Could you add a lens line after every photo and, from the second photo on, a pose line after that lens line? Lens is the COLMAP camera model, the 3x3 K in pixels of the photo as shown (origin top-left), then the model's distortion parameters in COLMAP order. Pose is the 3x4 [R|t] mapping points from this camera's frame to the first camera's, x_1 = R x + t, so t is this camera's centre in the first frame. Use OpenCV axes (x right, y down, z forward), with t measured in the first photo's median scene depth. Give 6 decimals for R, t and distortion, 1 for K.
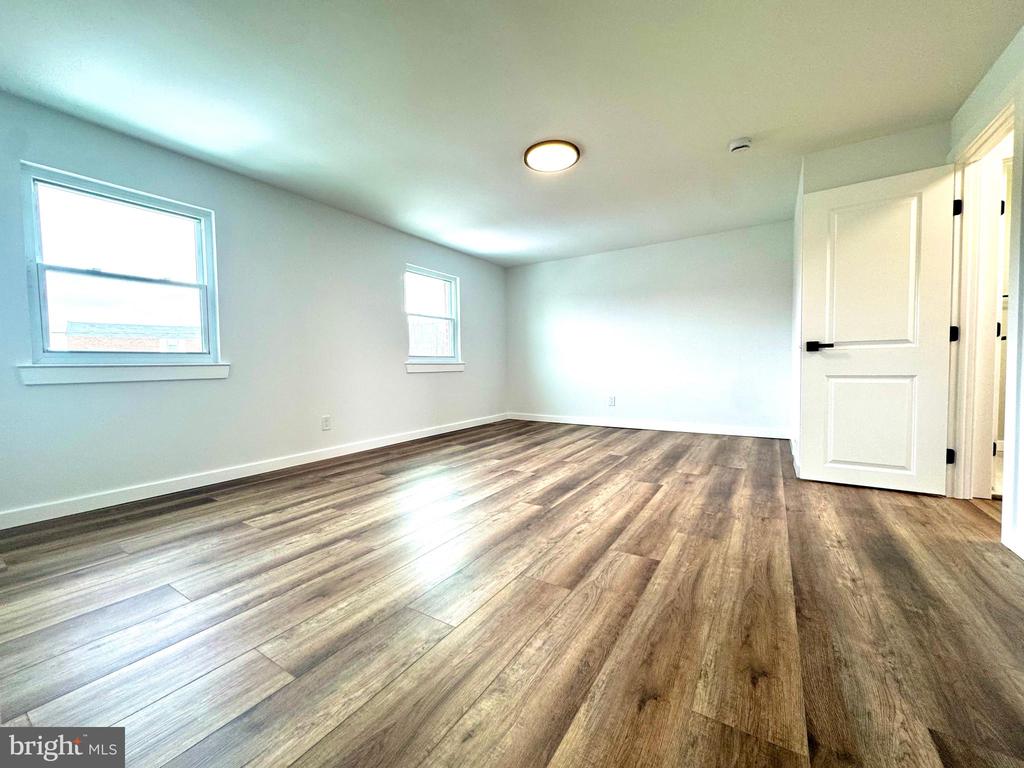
lens RADIAL K [[408.1, 0, 510.2], [0, 408.1, 382.1], [0, 0, 1]] dist [-0.002792, -0.000045]
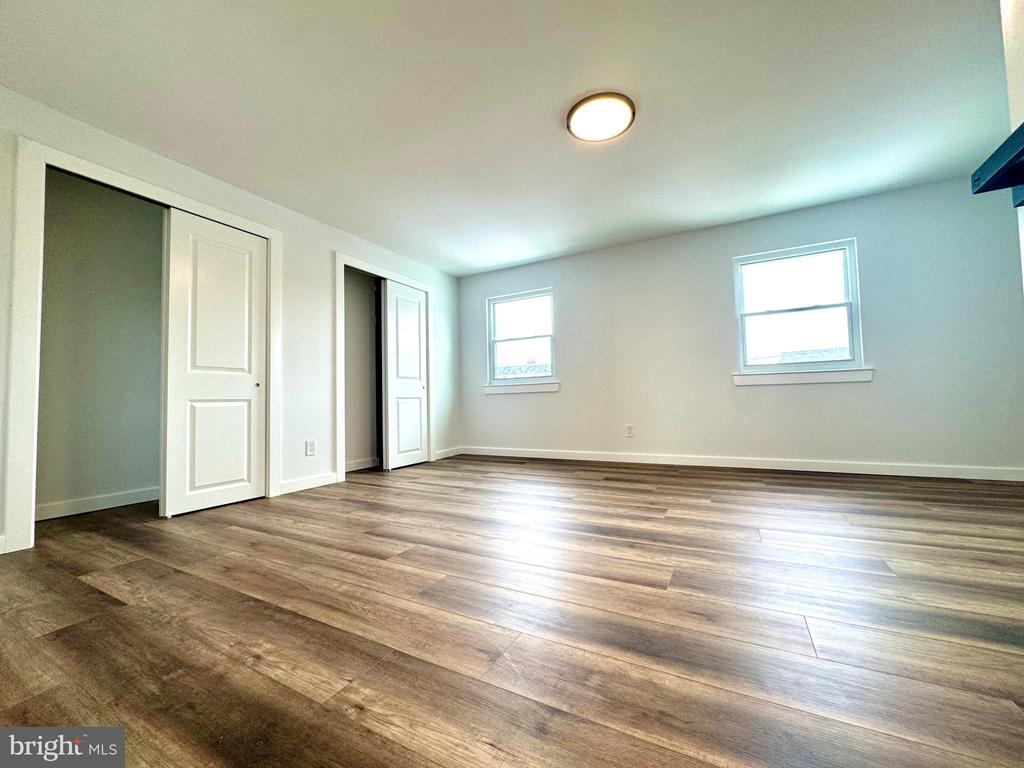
lens RADIAL K [[408.1, 0, 510.2], [0, 408.1, 382.1], [0, 0, 1]] dist [-0.002792, -0.000045]
pose [[0.067252, -0.034661, -0.997134, 1.597778], [-0.017667, 0.999198, -0.035924, 0.022679], [0.997580, 0.020032, 0.066586, 1.380497]]
